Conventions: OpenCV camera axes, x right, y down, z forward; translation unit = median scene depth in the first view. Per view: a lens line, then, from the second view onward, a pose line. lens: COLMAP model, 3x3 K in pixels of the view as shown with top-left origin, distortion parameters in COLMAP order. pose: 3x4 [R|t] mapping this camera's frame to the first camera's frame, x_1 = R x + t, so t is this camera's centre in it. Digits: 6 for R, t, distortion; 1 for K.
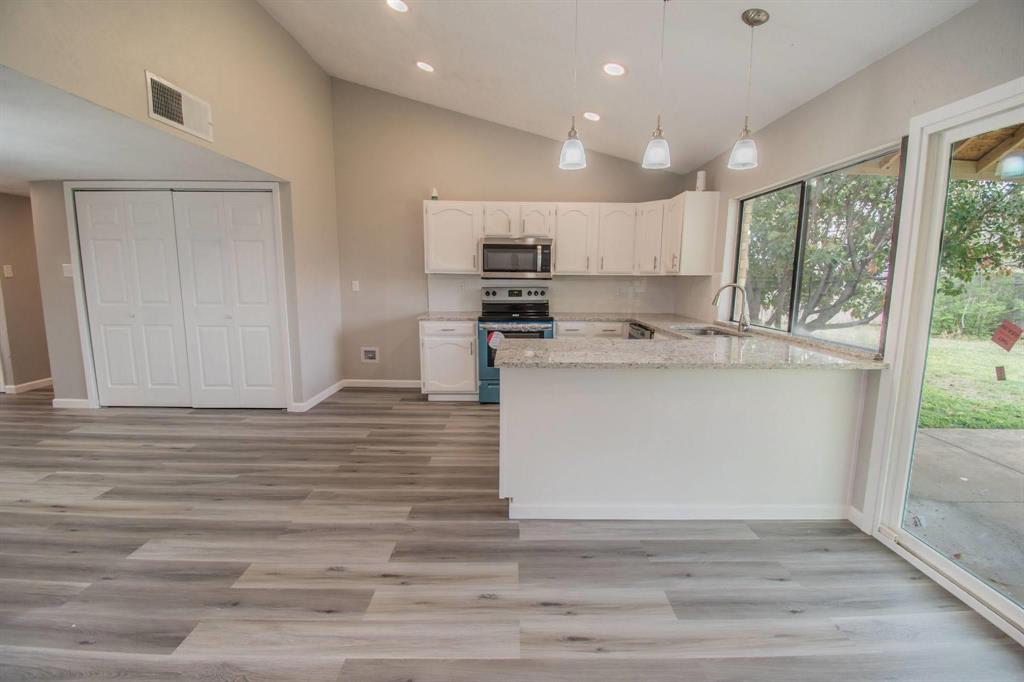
lens RADIAL K [[459.5, 0, 514.2], [0, 459.5, 341.5], [0, 0, 1]] dist [0.003991, -0.016928]
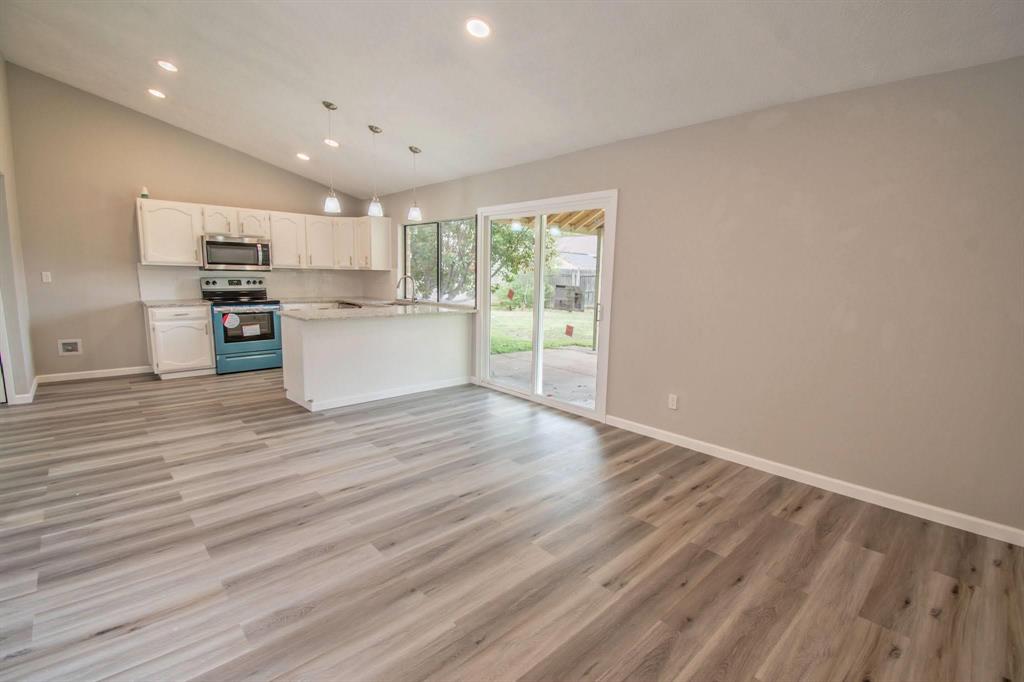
lens RADIAL K [[459.5, 0, 526.0], [0, 459.5, 341.1], [0, 0, 1]] dist [0.003991, -0.016928]
pose [[0.724118, -0.092426, 0.683455, -0.313756], [0.079487, 0.995560, 0.050417, 0.052810], [-0.685081, 0.017818, 0.728249, -0.437691]]
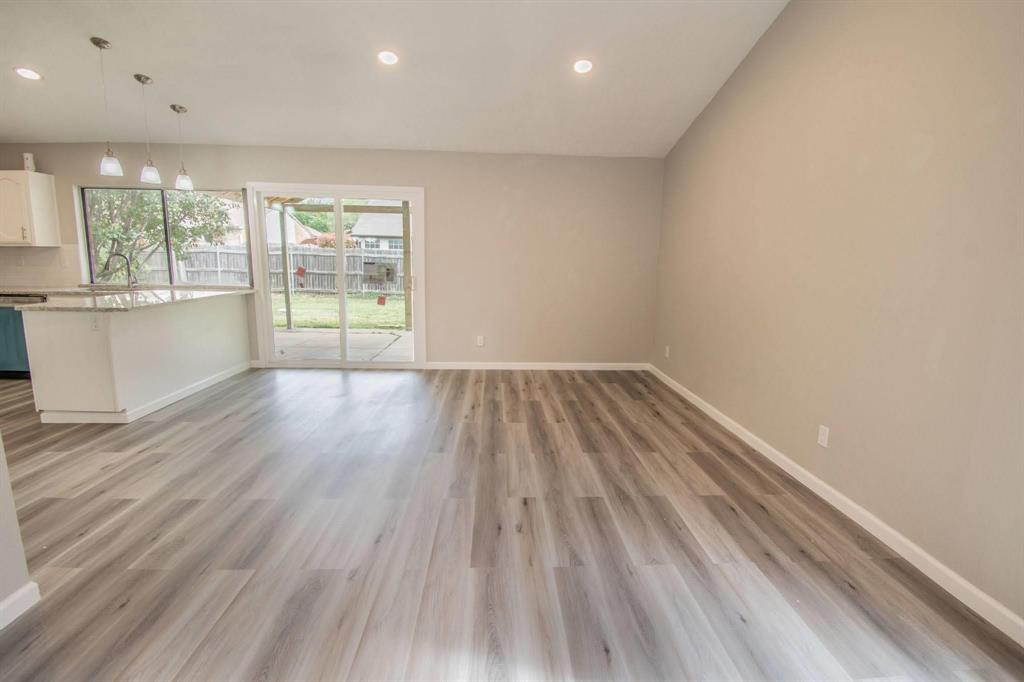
lens RADIAL K [[459.5, 0, 522.3], [0, 459.5, 344.7], [0, 0, 1]] dist [0.003991, -0.016928]
pose [[-0.050854, -0.191474, 0.980179, -0.751667], [0.115981, 0.973676, 0.196222, 0.009355], [-0.991949, 0.123660, -0.027308, -0.102676]]
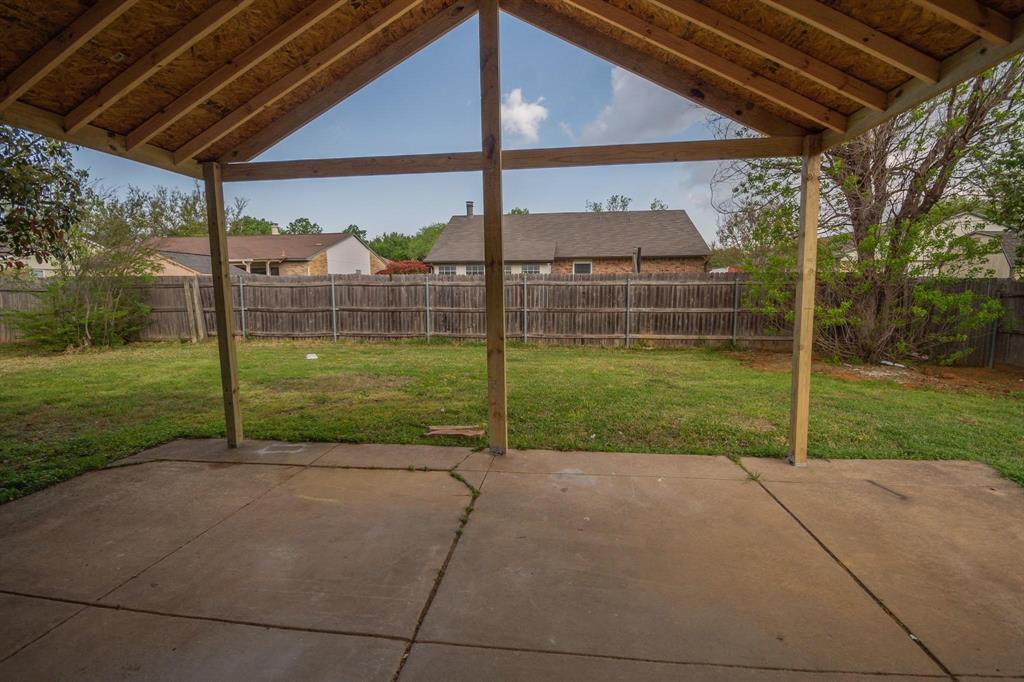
lens RADIAL K [[459.5, 0, 519.0], [0, 459.5, 339.9], [0, 0, 1]] dist [0.003991, -0.016928]
pose [[0.119787, -0.123362, 0.985105, 0.534654], [0.148315, 0.983339, 0.105106, 0.004480], [-0.981659, 0.133516, 0.136088, 0.161610]]
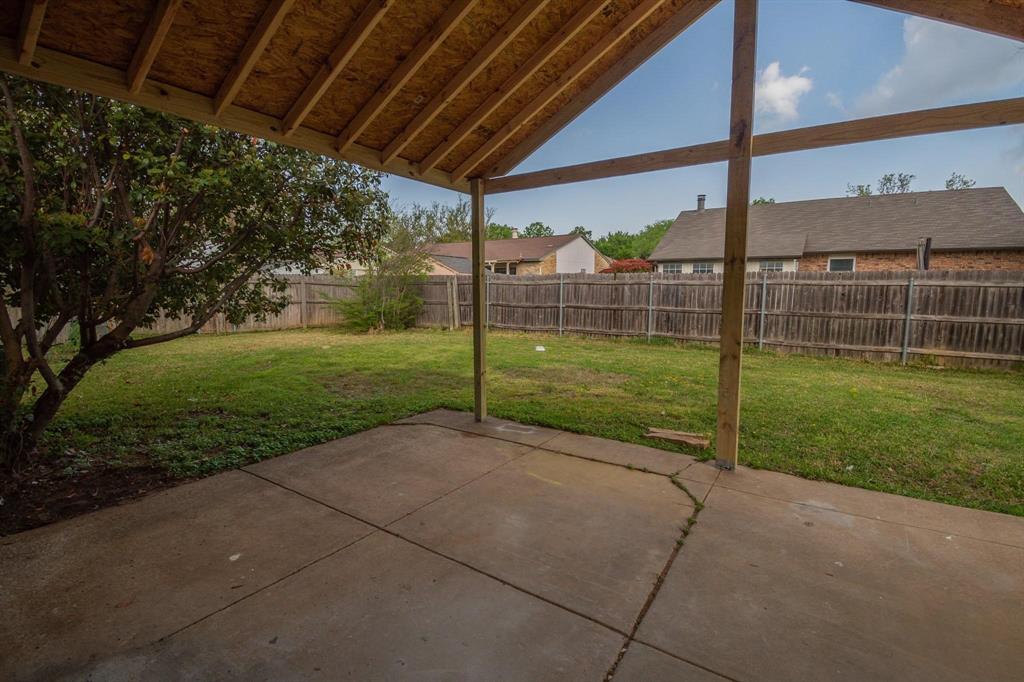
lens RADIAL K [[459.5, 0, 520.8], [0, 459.5, 340.8], [0, 0, 1]] dist [0.003991, -0.016928]
pose [[0.551006, -0.106773, 0.827642, 0.525915], [0.121899, 0.991441, 0.046750, 0.001446], [-0.825550, 0.075129, 0.559306, 0.178256]]
